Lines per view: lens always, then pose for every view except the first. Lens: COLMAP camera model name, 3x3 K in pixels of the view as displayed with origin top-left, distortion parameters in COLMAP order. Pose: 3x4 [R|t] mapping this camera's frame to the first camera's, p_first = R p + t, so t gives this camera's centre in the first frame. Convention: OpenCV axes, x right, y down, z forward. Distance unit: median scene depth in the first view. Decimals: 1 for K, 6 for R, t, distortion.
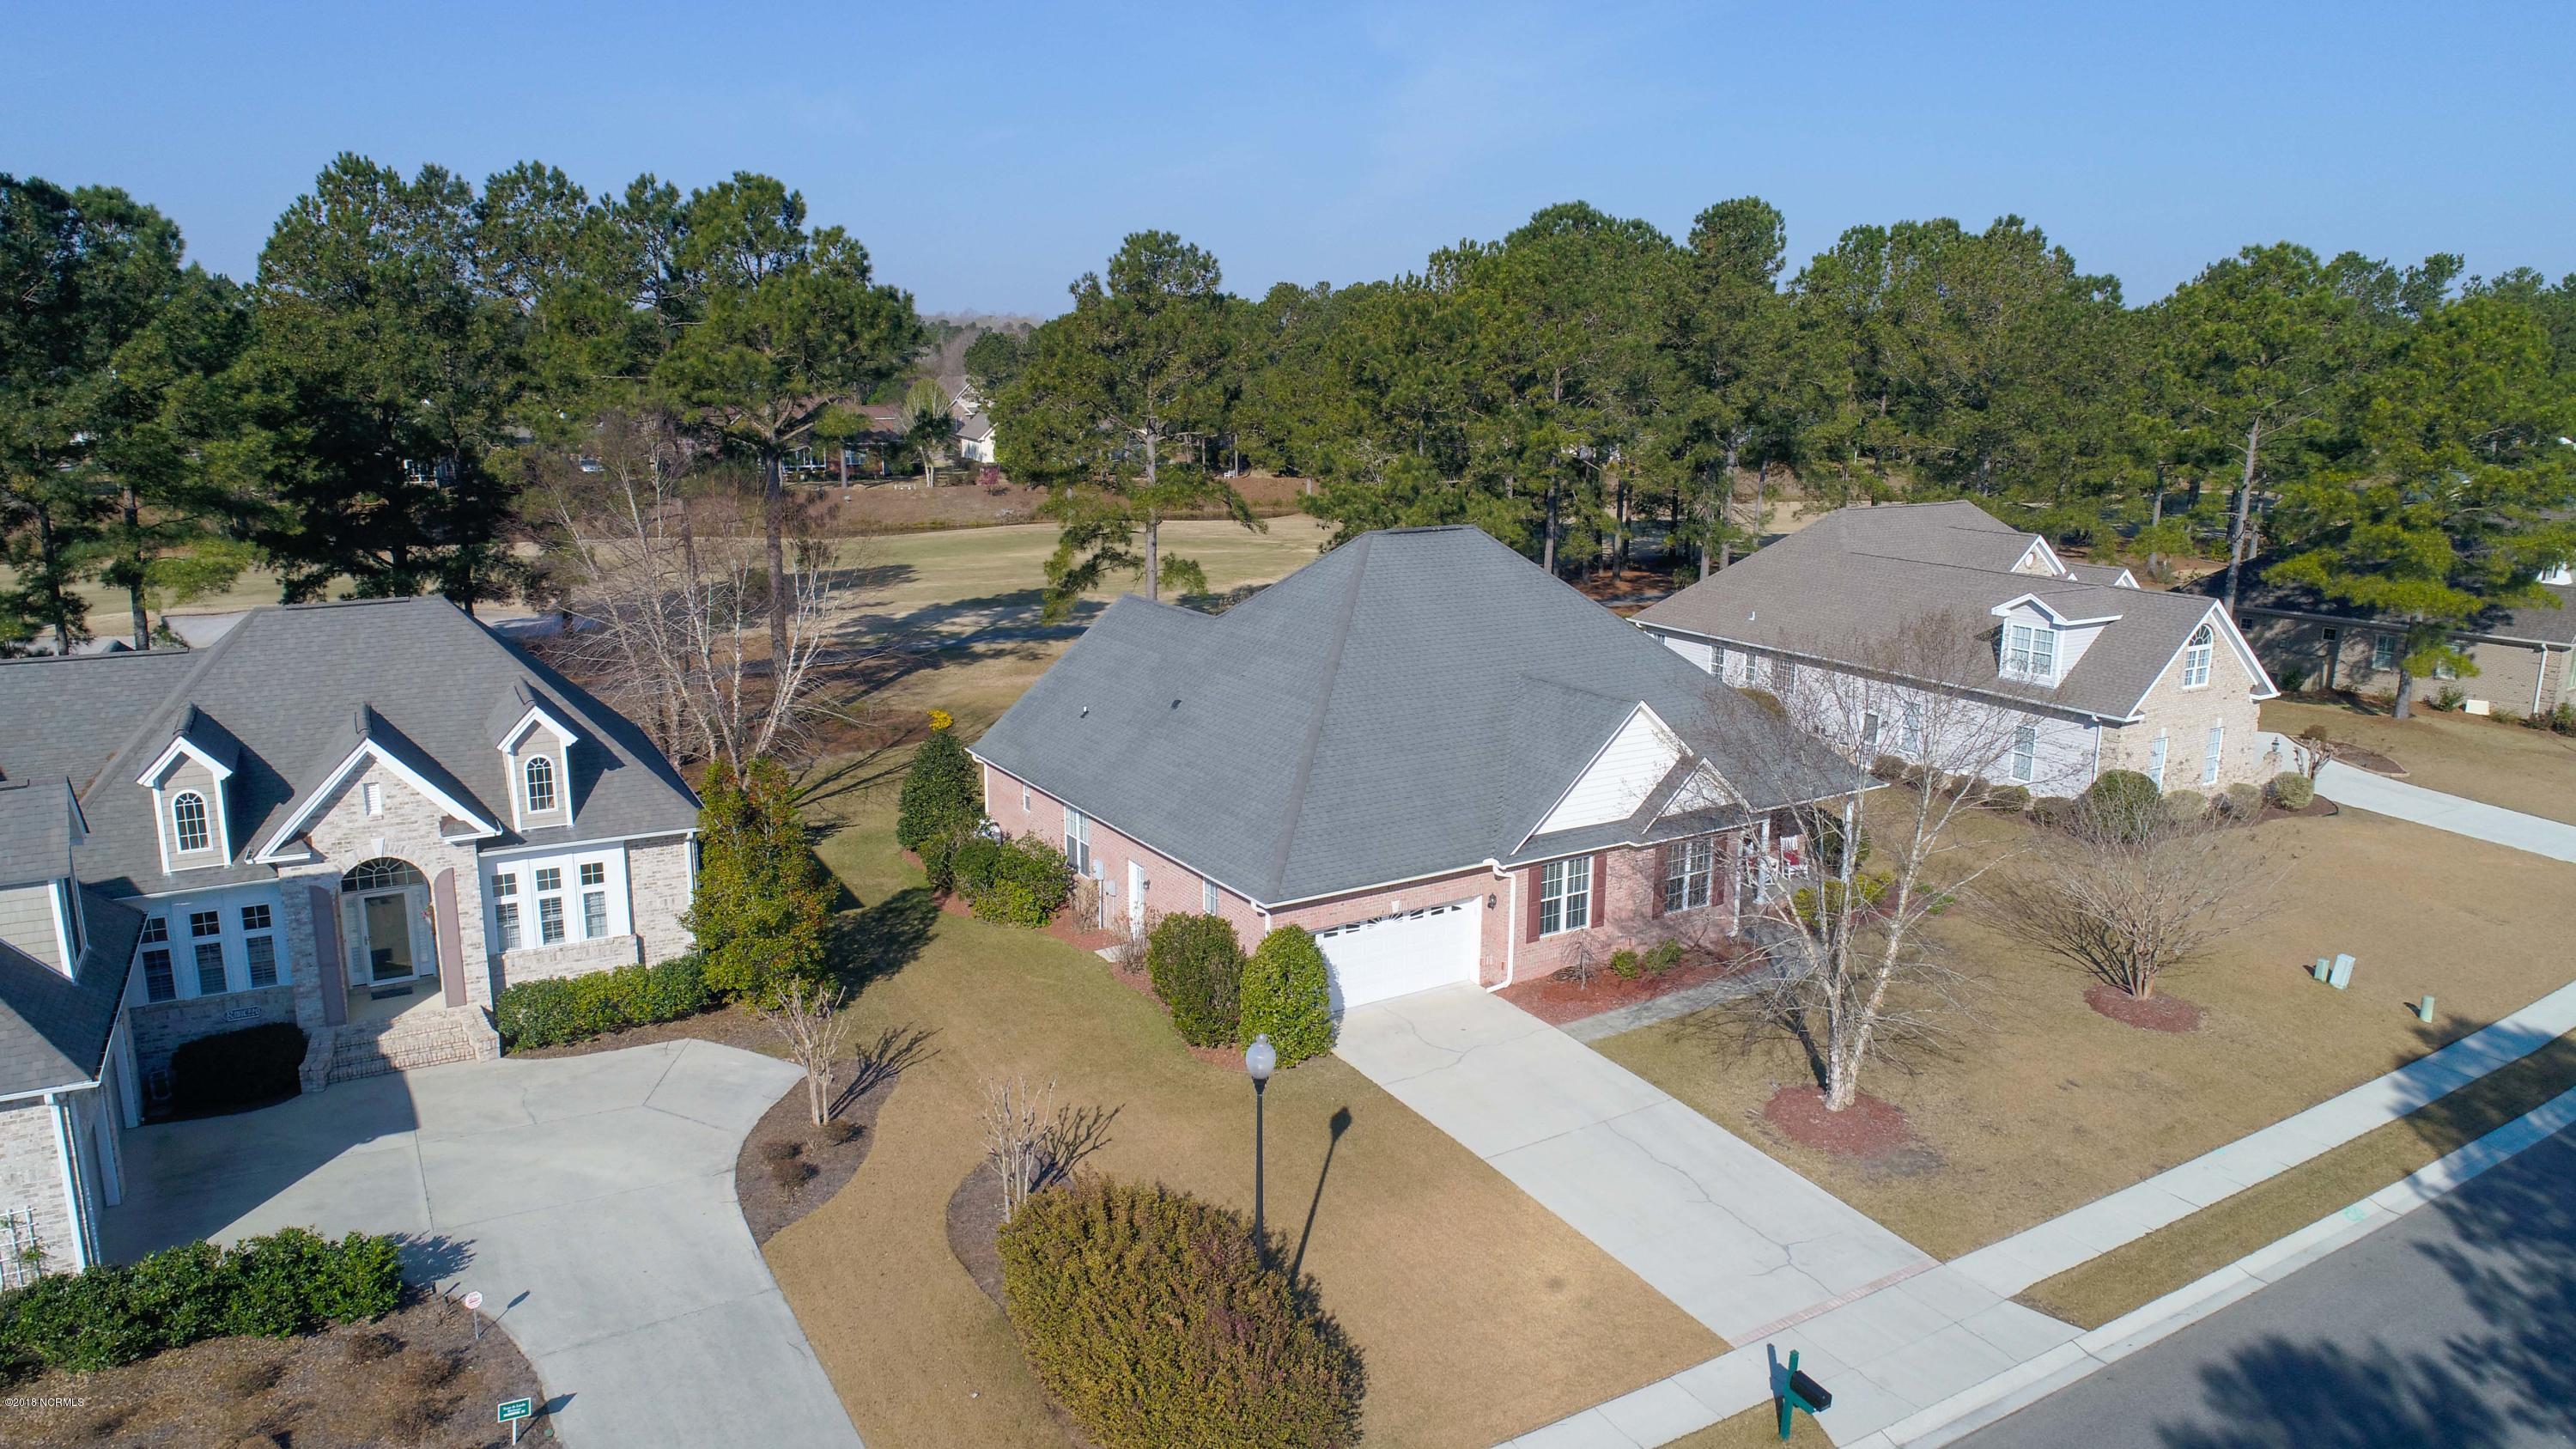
lens RADIAL K [[1753.5, 0, 1290.6], [0, 1753.5, 653.7], [0, 0, 1]] dist [-0.003984, -0.003010]
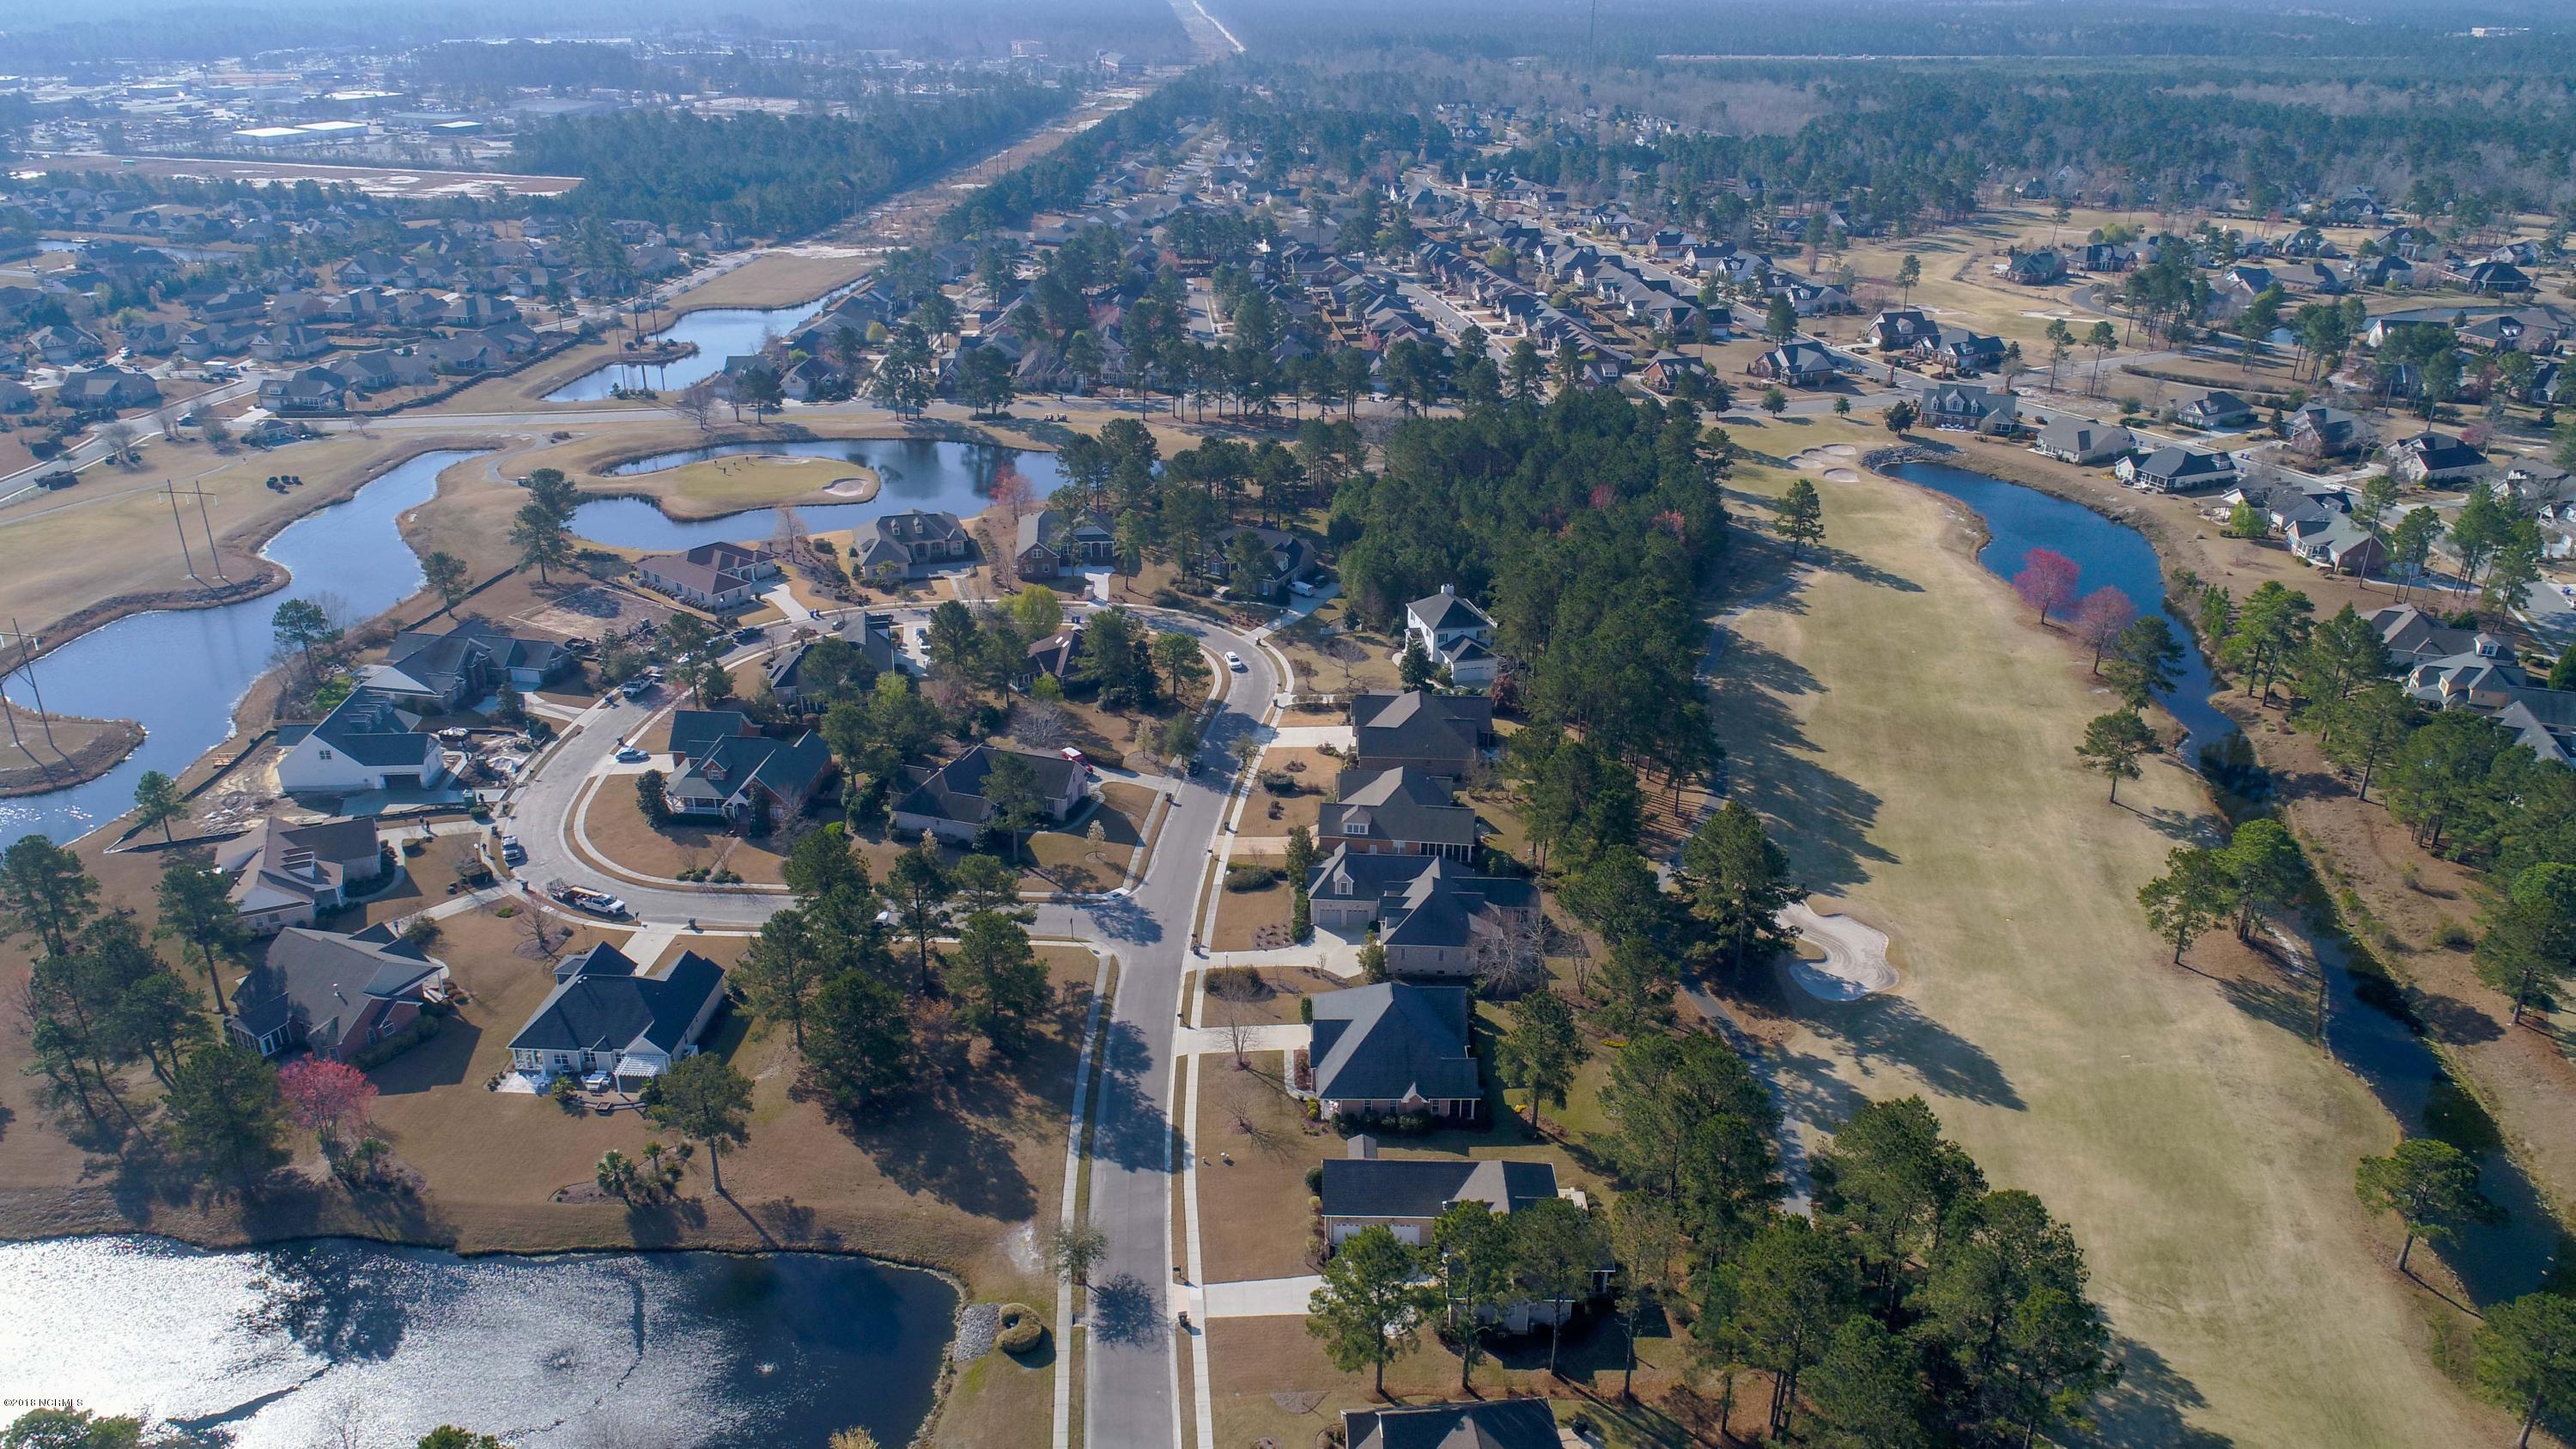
lens RADIAL K [[1753.5, 0, 1288.8], [0, 1753.5, 722.5], [0, 0, 1]] dist [-0.003984, -0.003010]
pose [[-0.521396, 0.331396, -0.786335, 3.749363], [-0.165156, 0.864890, 0.474013, -2.935170], [0.837180, 0.377017, -0.396218, 2.600172]]
